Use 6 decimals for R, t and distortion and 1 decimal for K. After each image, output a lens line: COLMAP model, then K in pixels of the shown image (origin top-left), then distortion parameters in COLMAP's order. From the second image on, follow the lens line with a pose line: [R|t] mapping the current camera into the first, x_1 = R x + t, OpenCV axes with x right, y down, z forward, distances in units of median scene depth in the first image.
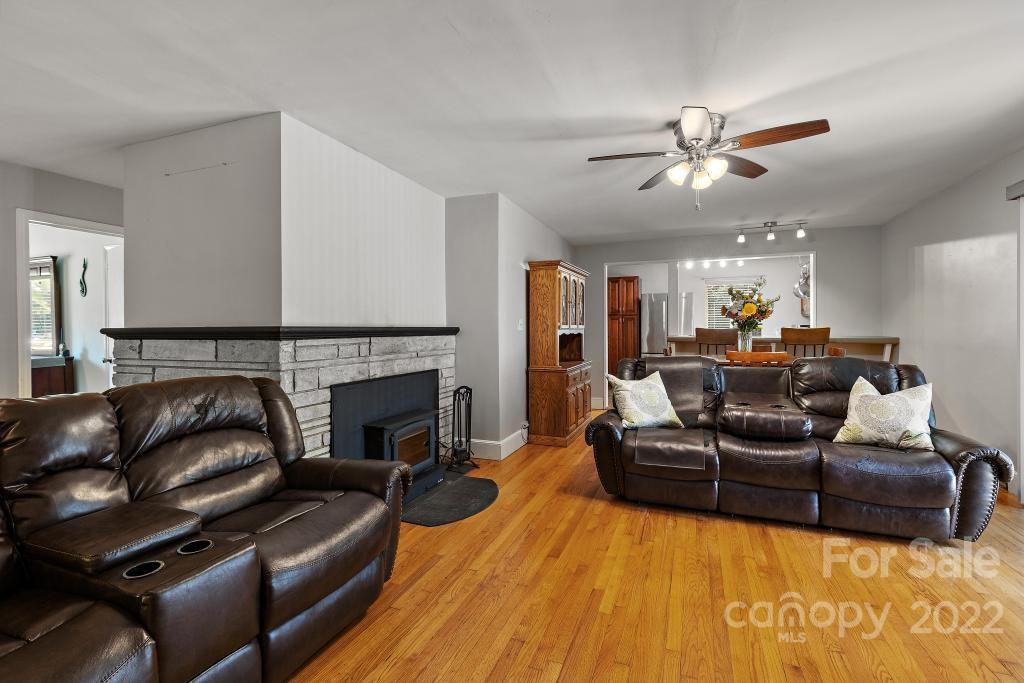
lens RADIAL K [[457.3, 0, 516.4], [0, 457.3, 331.7], [0, 0, 1]] dist [0.000680, -0.000951]
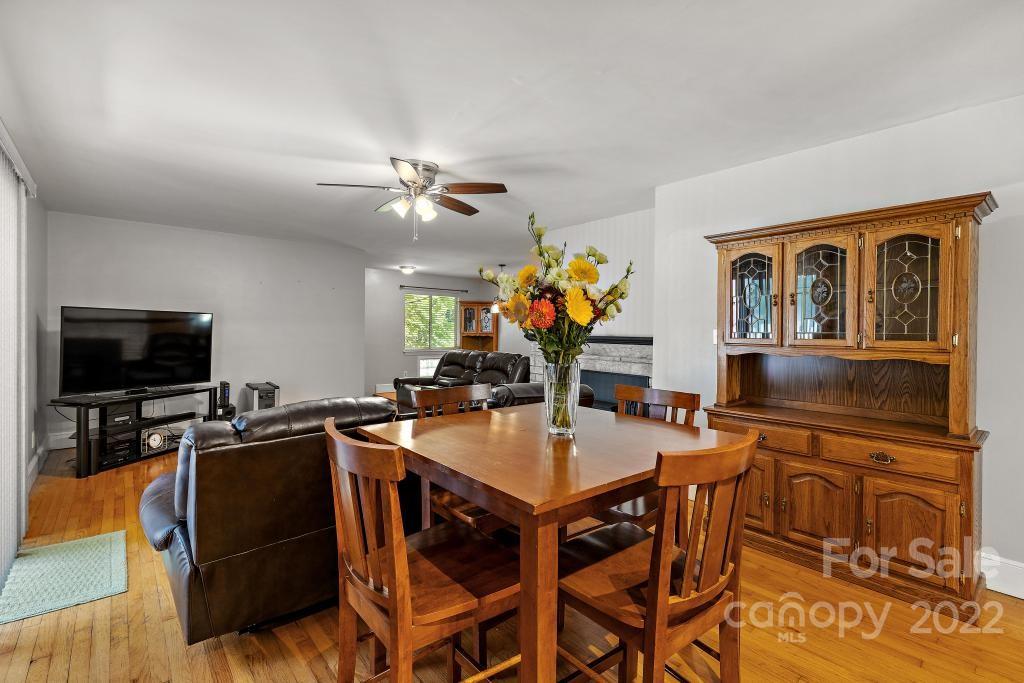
lens RADIAL K [[475.0, 0, 515.2], [0, 475.0, 336.8], [0, 0, 1]] dist [0.002798, 0.000099]
pose [[-0.480885, 0.007508, -0.876752, 1.235176], [-0.014147, 0.999767, 0.016320, -0.031414], [0.876670, 0.020252, -0.480666, 1.664860]]
